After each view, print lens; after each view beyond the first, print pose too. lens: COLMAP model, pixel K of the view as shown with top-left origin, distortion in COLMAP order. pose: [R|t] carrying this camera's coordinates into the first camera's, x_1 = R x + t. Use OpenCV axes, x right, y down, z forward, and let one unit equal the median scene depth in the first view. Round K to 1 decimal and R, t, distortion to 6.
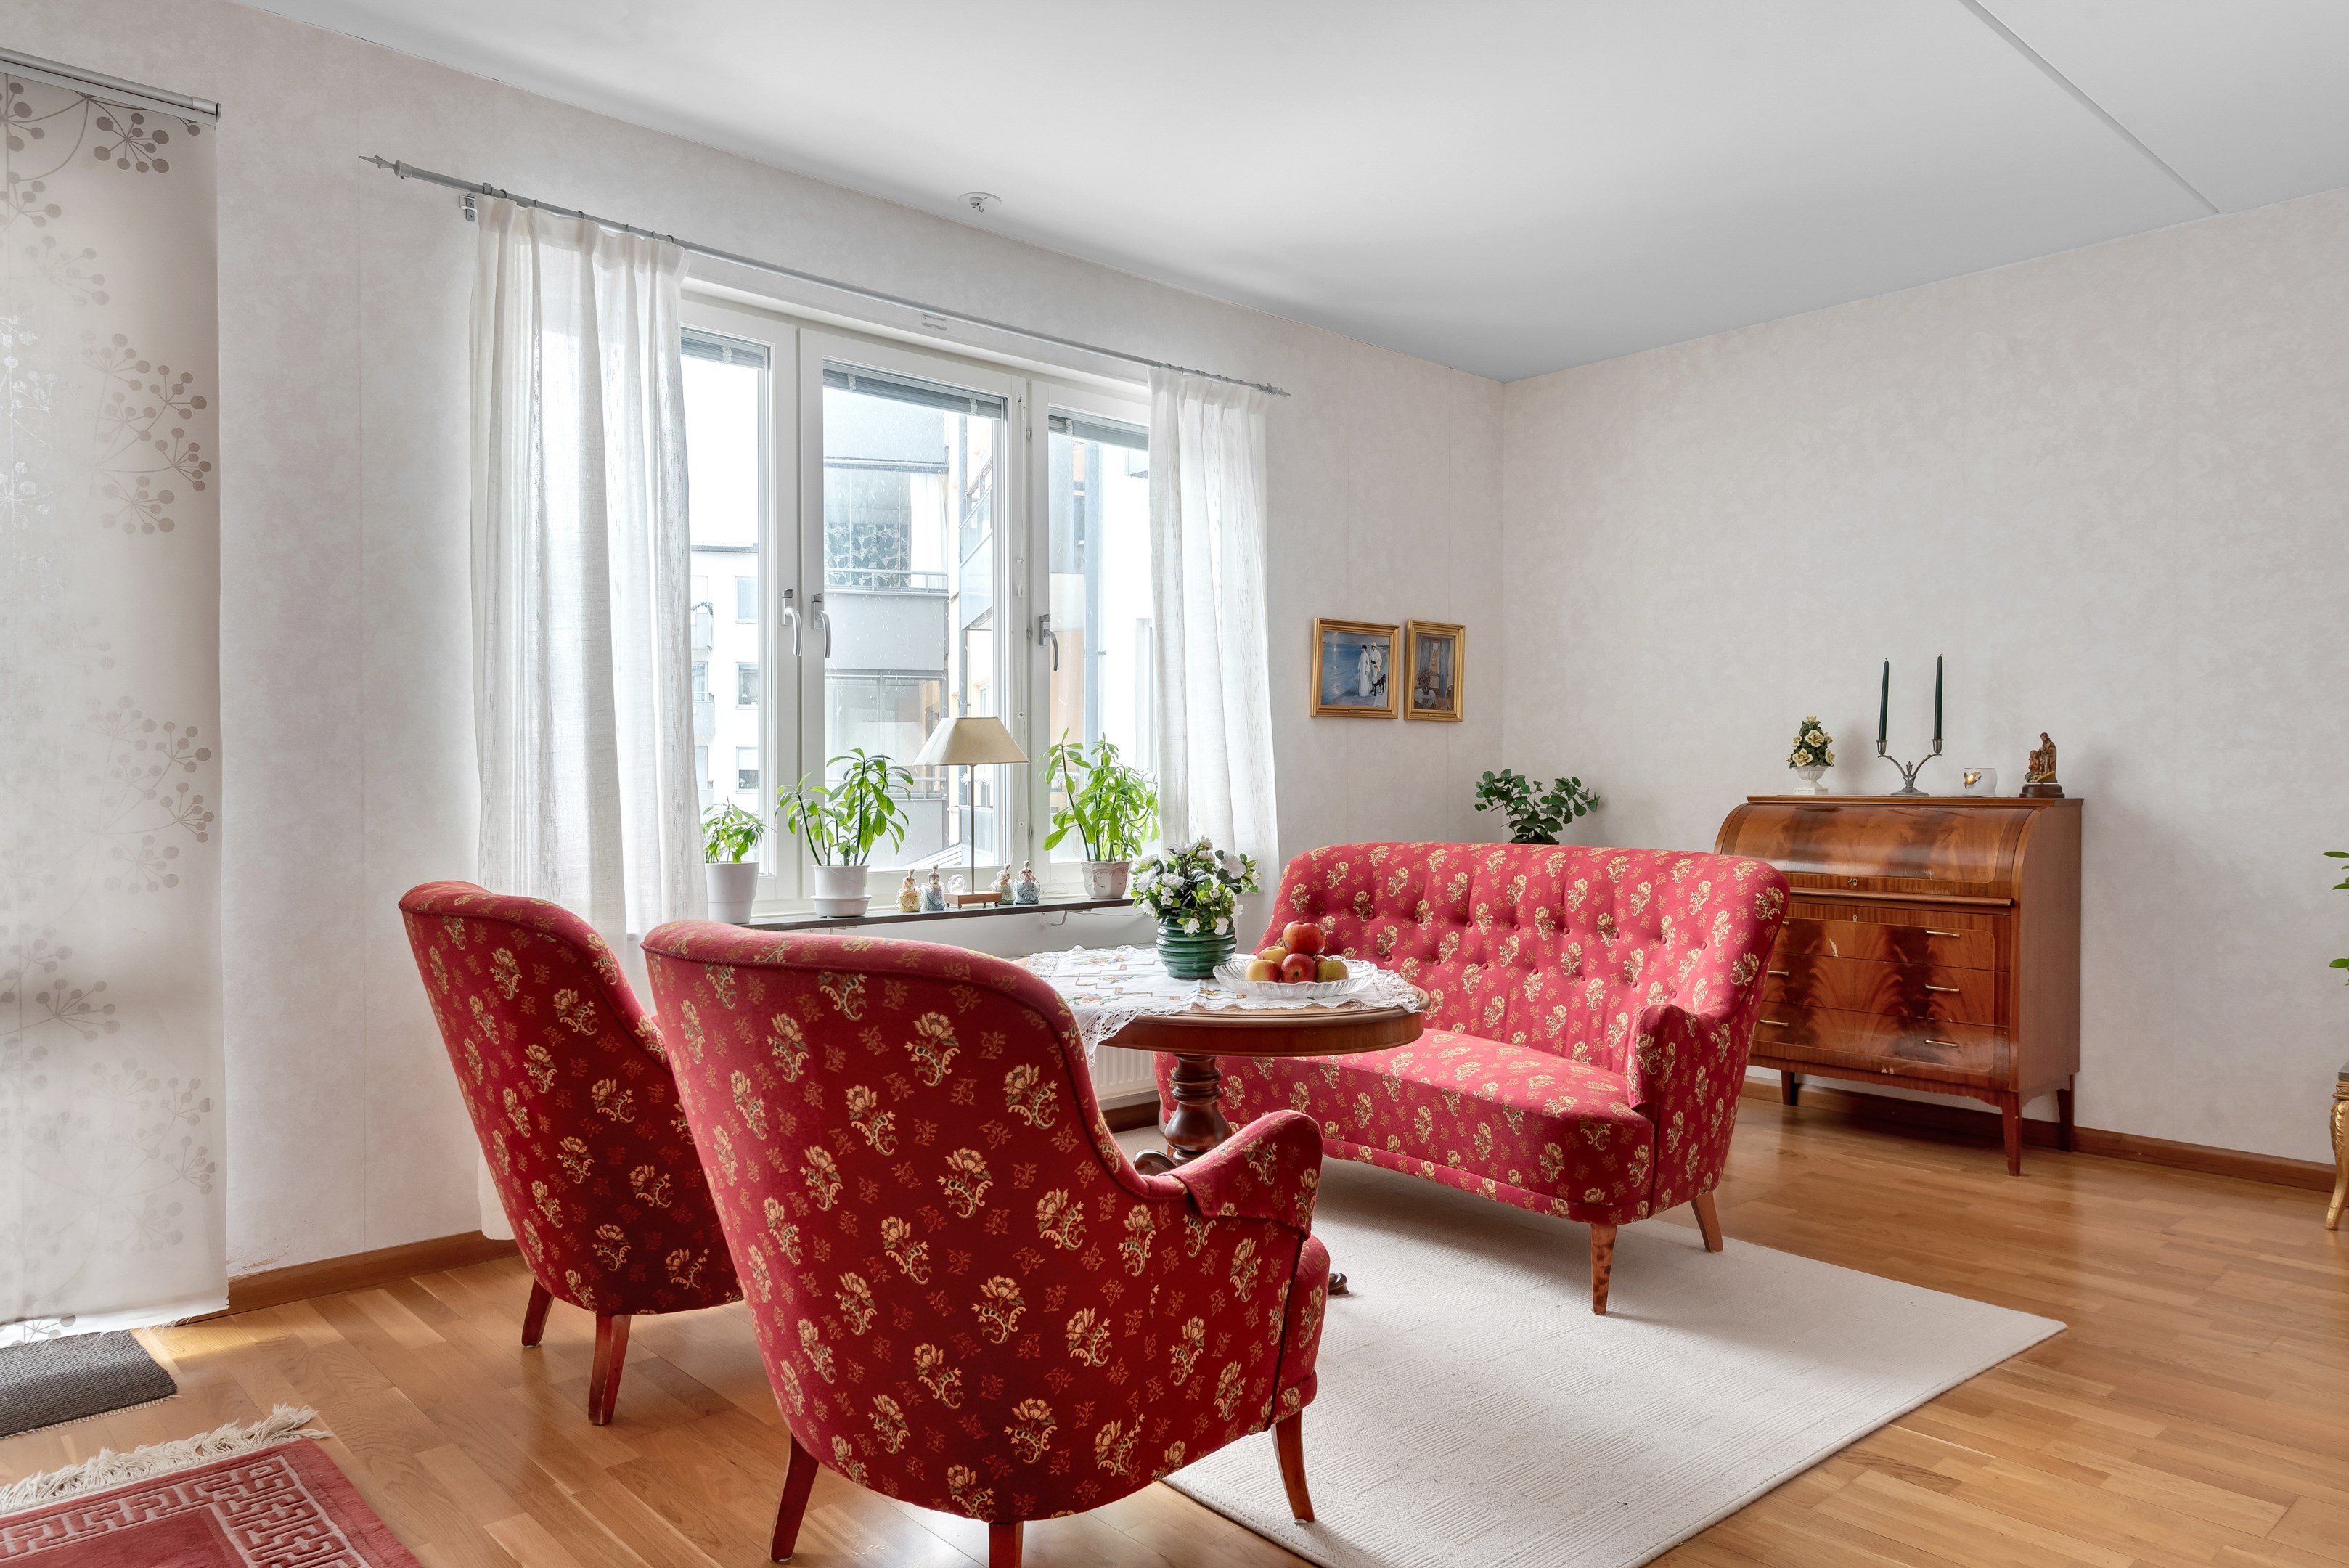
lens RADIAL K [[1527.8, 0, 1189.6], [0, 1527.8, 796.8], [0, 0, 1]] dist [0.037370, -0.022307]
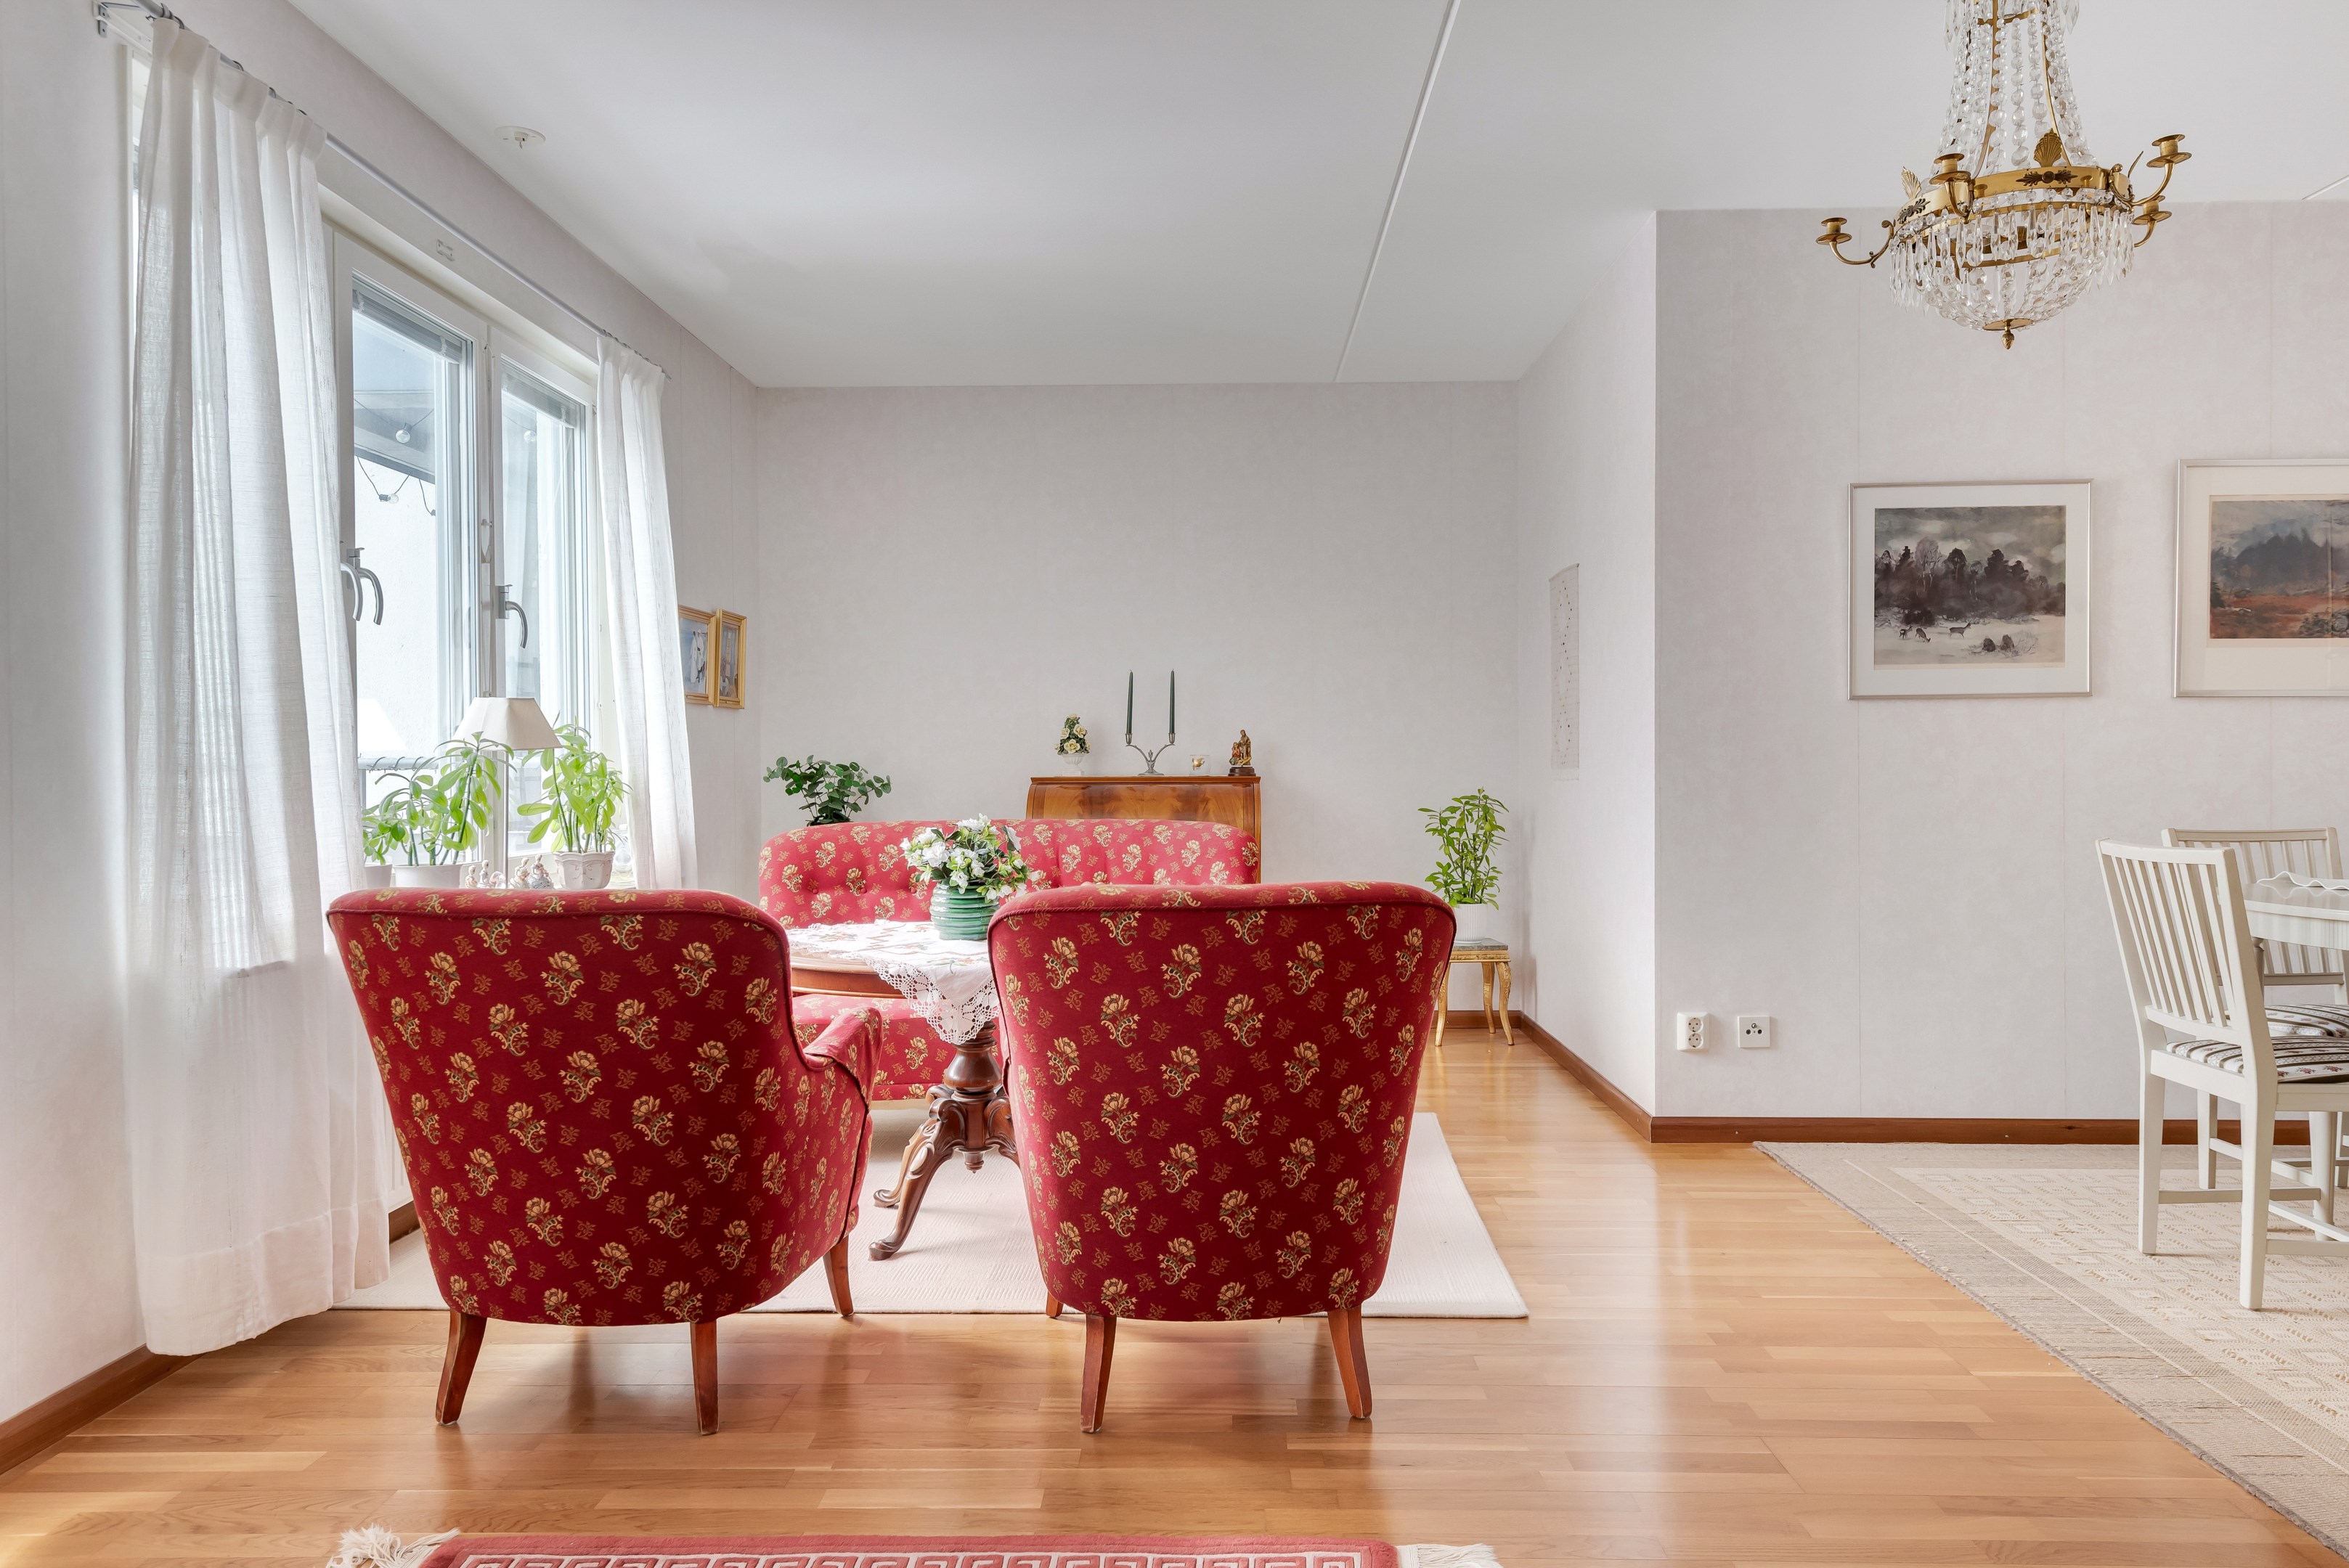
lens RADIAL K [[1595.4, 0, 1183.6], [0, 1595.4, 769.5], [0, 0, 1]] dist [0.049647, -0.032680]
pose [[0.690756, -0.005546, 0.723067, -0.632556], [0.011635, 0.999926, -0.003446, -0.001667], [-0.722994, 0.010793, 0.690770, 0.058074]]
